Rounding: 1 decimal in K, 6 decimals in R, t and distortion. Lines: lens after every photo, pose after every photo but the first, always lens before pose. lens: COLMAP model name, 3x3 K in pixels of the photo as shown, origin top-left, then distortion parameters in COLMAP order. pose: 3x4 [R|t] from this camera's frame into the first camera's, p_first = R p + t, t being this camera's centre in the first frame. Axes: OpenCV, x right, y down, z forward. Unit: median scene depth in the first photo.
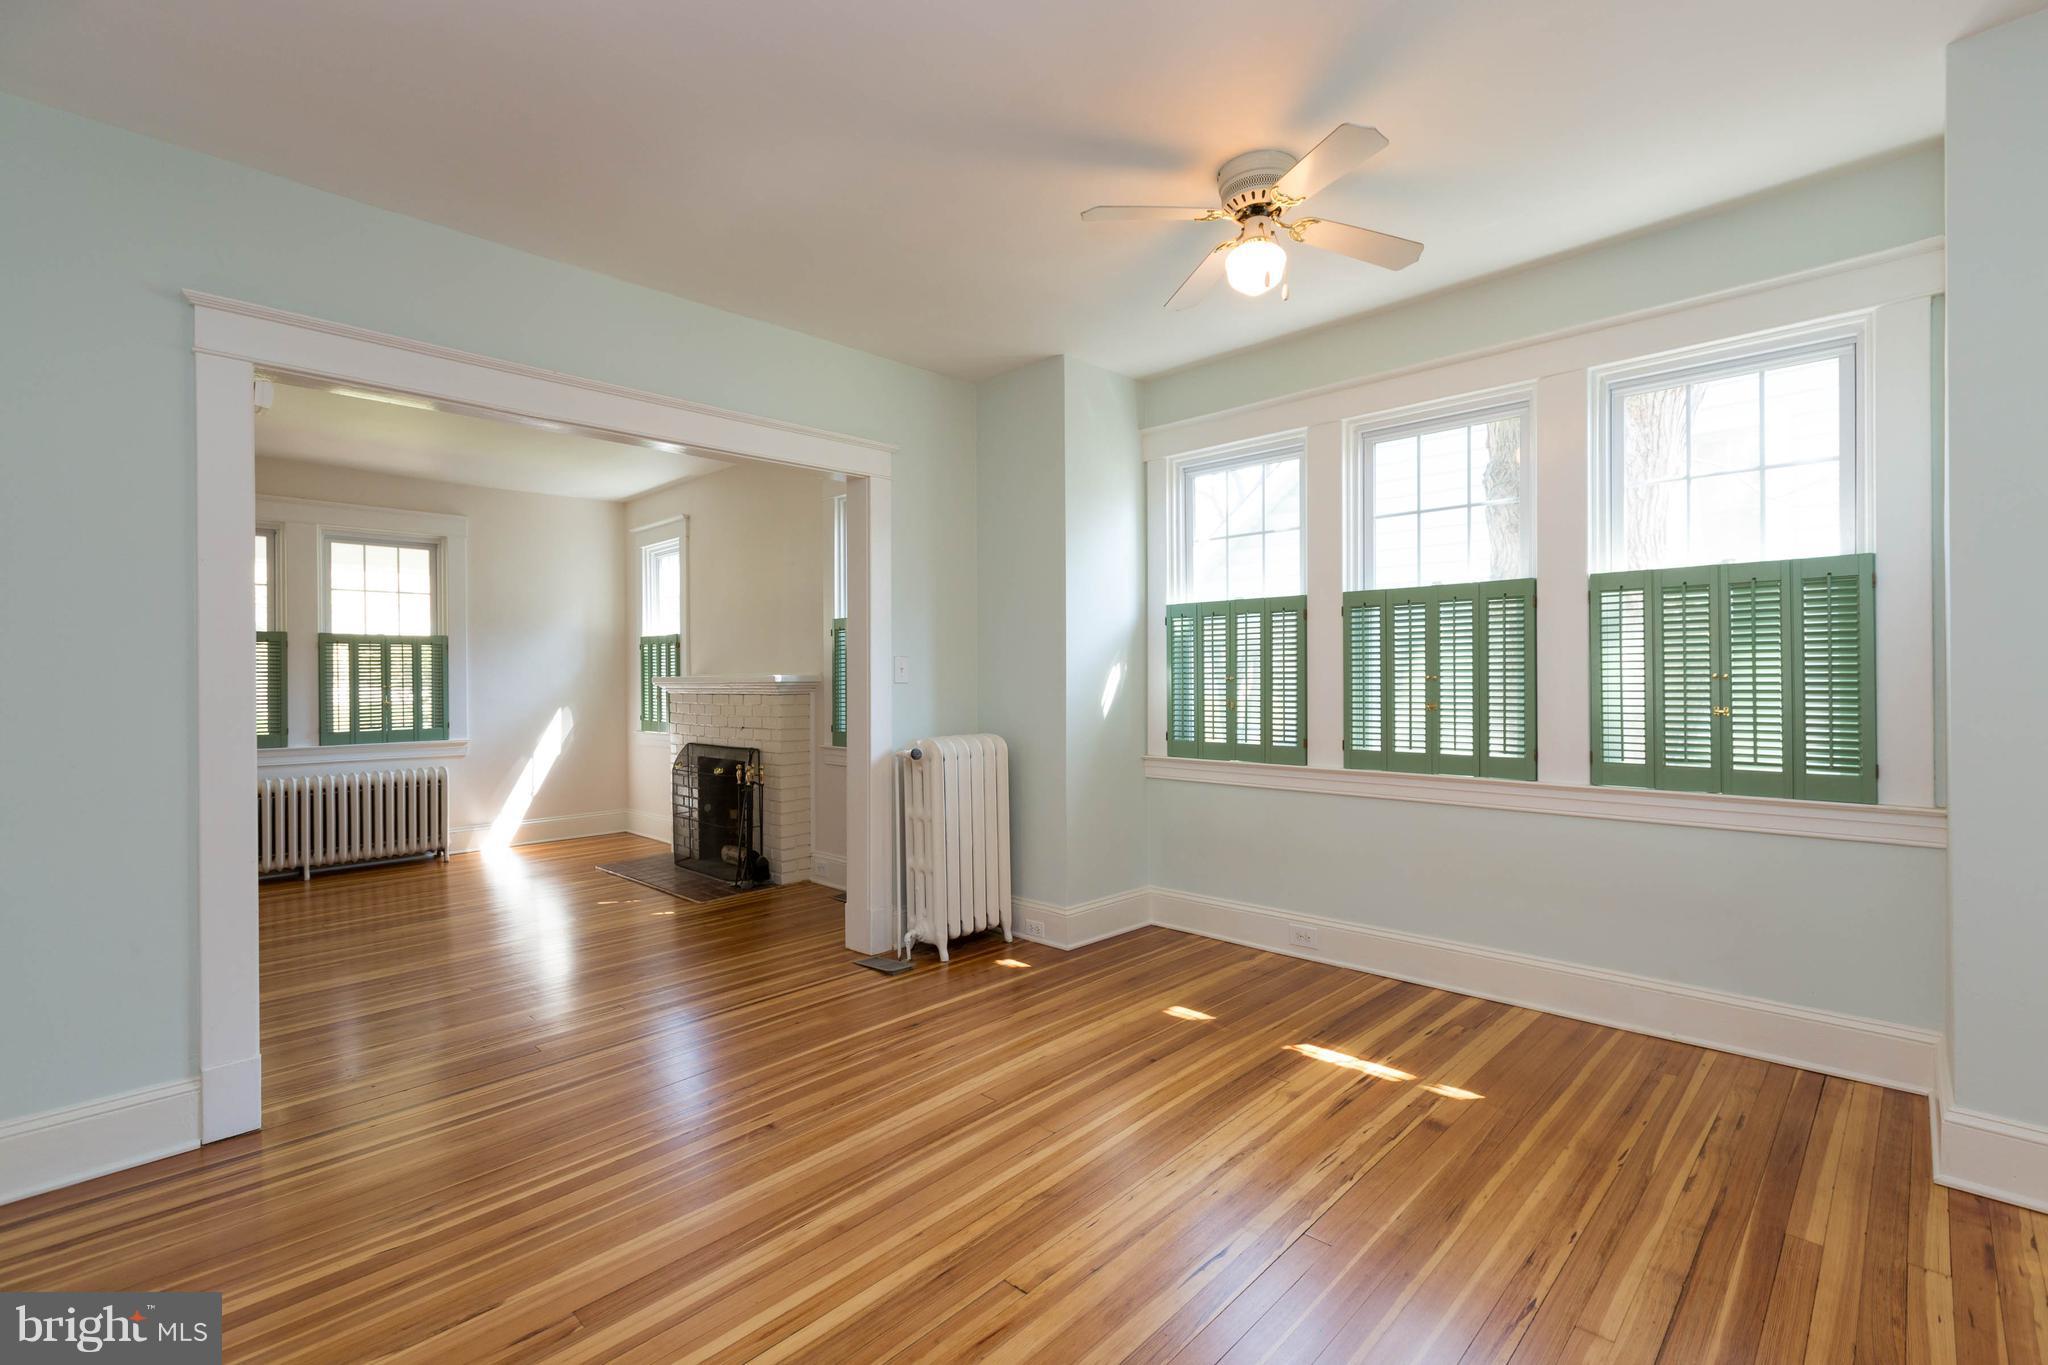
lens RADIAL K [[910.3, 0, 1028.3], [0, 910.3, 675.3], [0, 0, 1]] dist [0.004428, 0.000700]
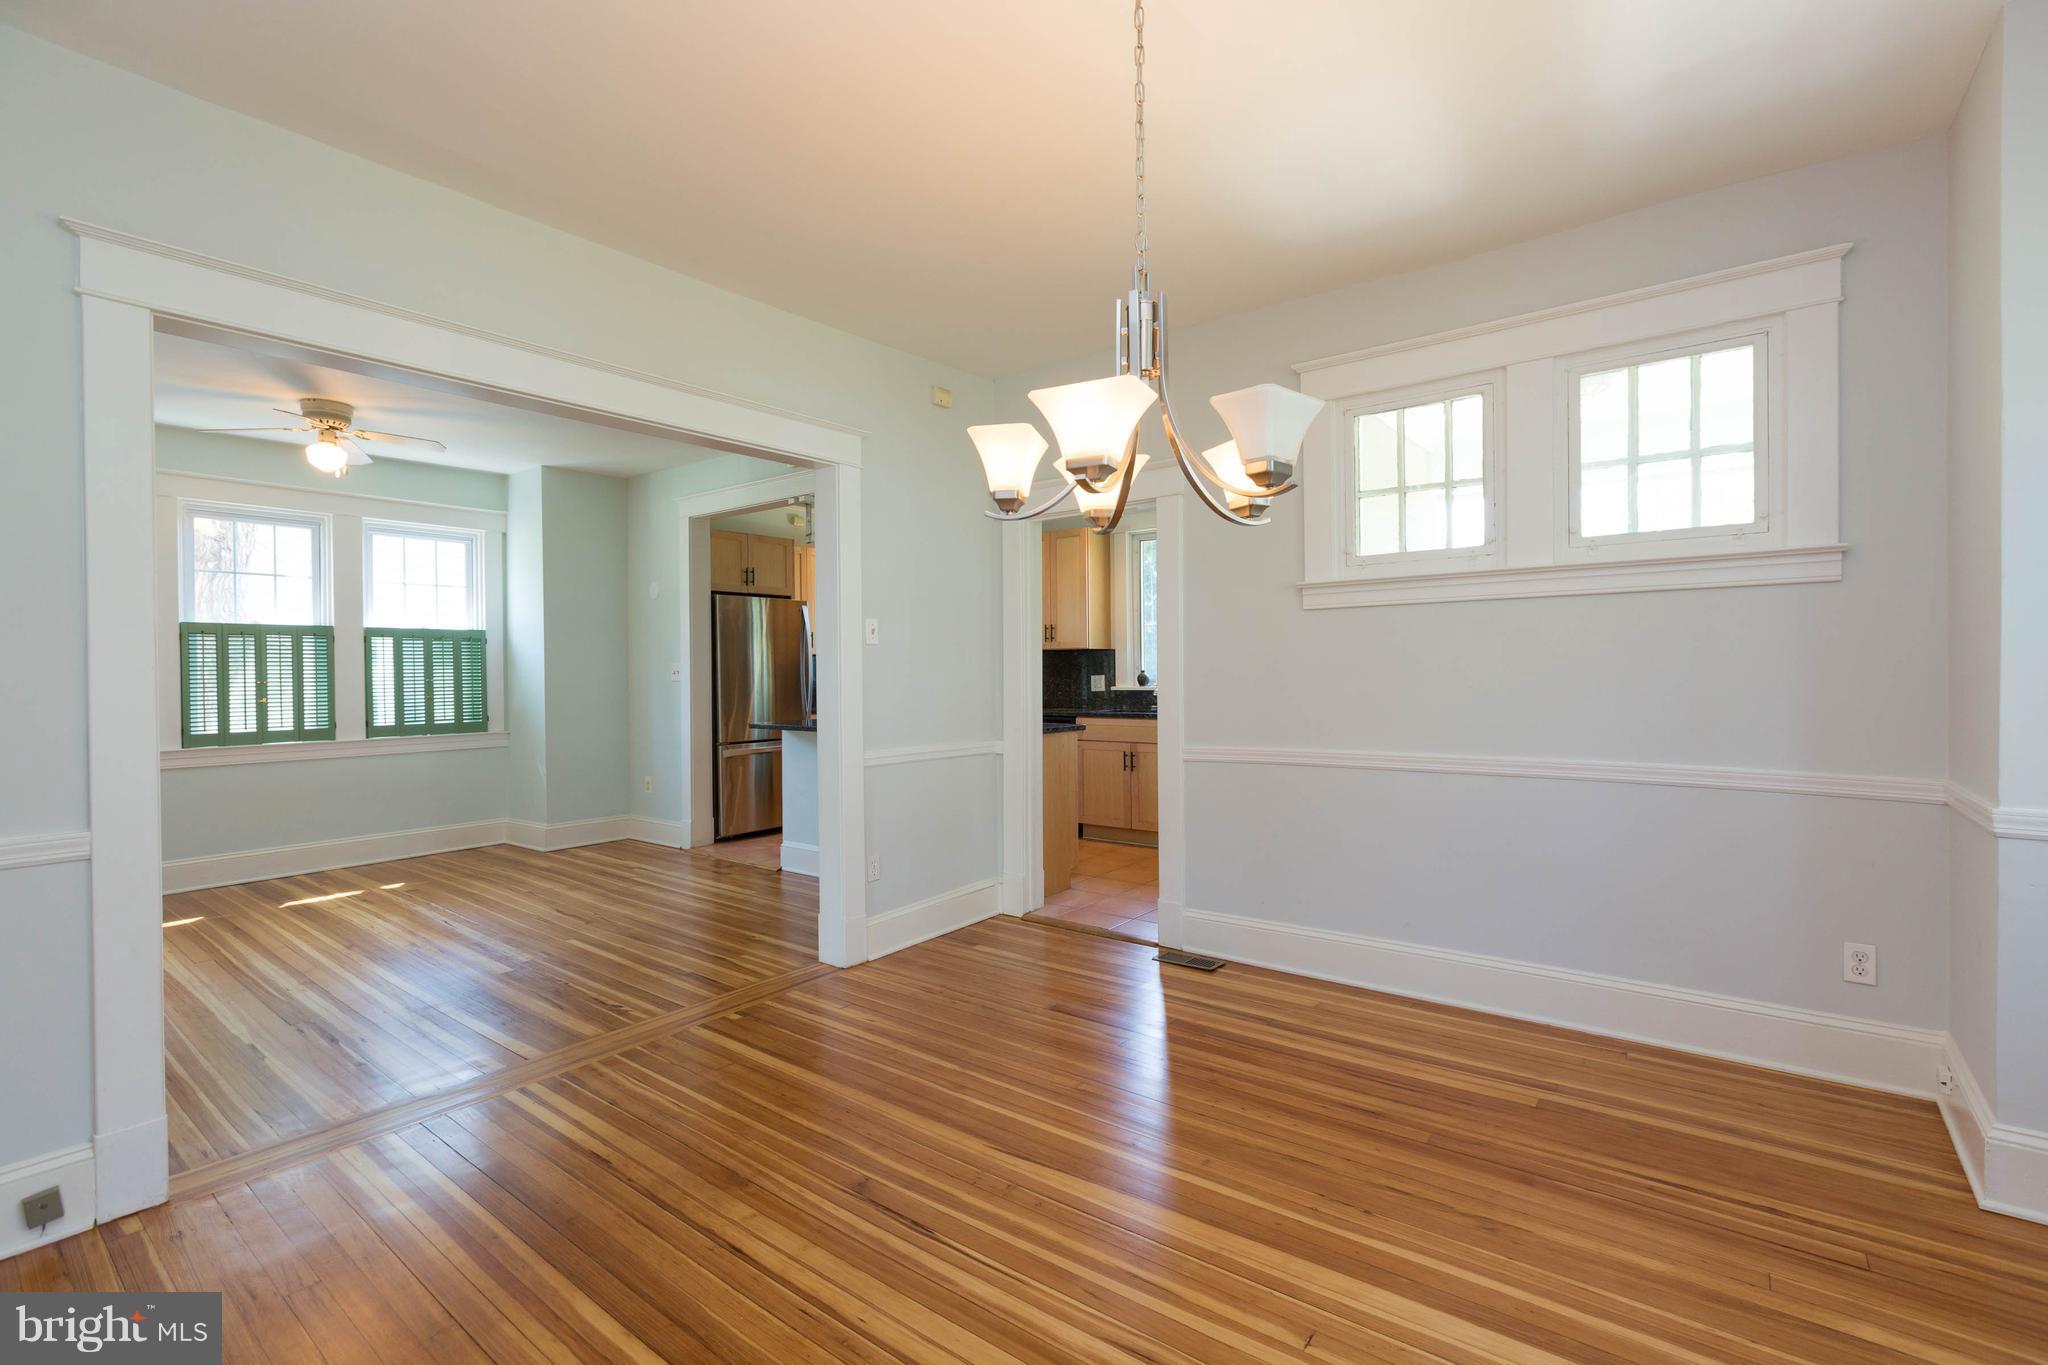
lens RADIAL K [[910.3, 0, 1028.3], [0, 910.3, 675.3], [0, 0, 1]] dist [0.004428, 0.000700]
pose [[-0.105718, 0.002847, 0.994392, -1.413402], [0.008157, 0.999965, -0.001996, 0.004407], [-0.994363, 0.007900, -0.105737, -0.163133]]
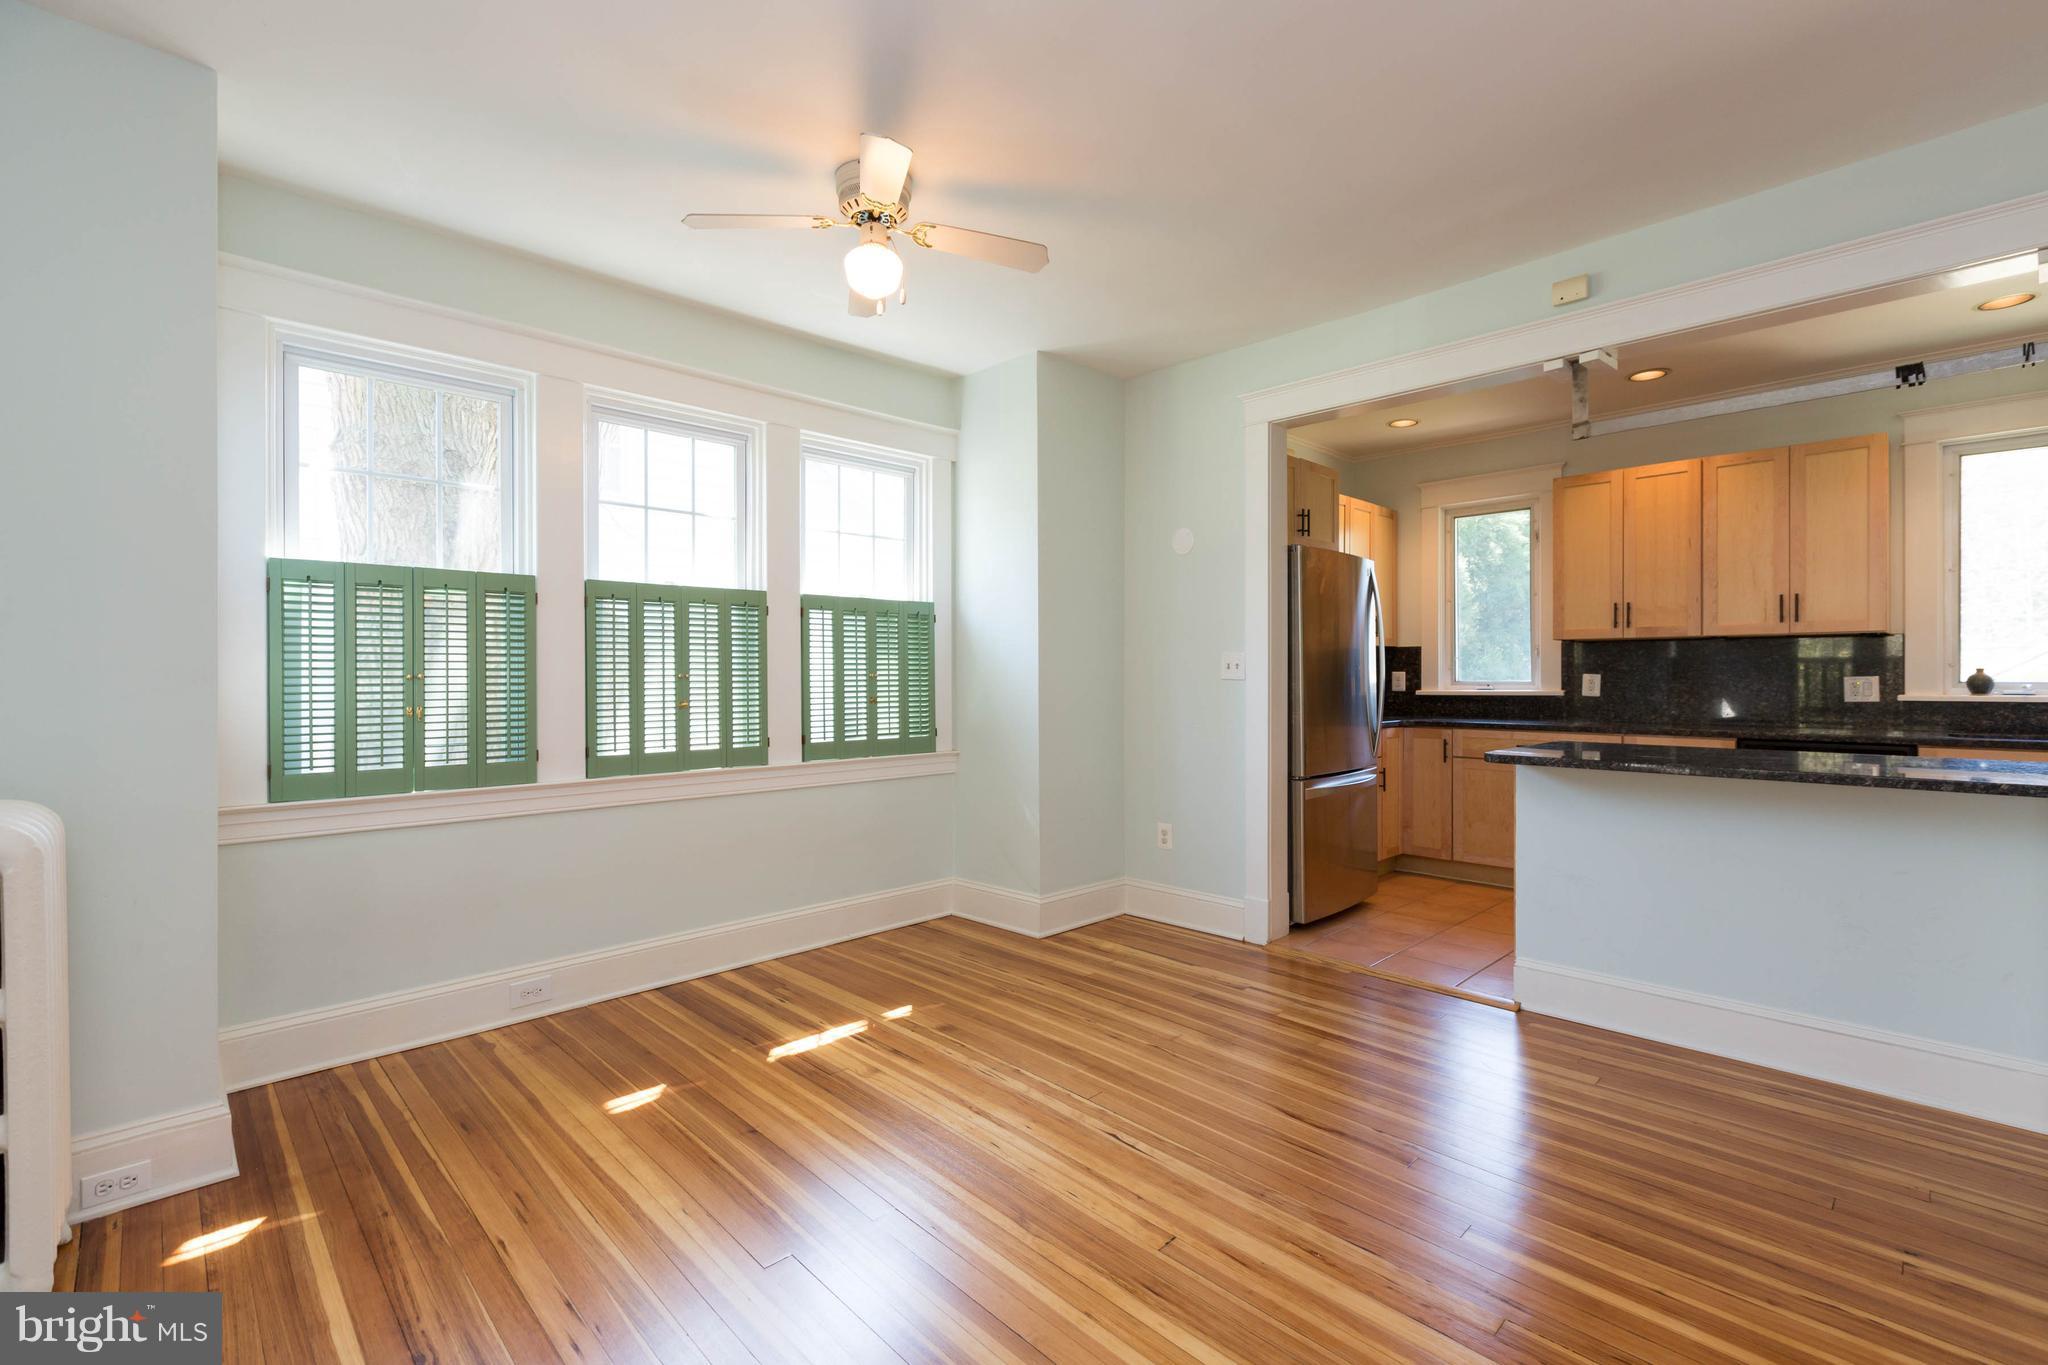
lens RADIAL K [[910.3, 0, 1028.3], [0, 910.3, 675.3], [0, 0, 1]] dist [0.004428, 0.000700]
pose [[0.028754, 0.006131, 0.999568, -0.630116], [-0.000051, 0.999981, -0.006132, 0.008814], [-0.999587, 0.000125, 0.028754, 0.657678]]
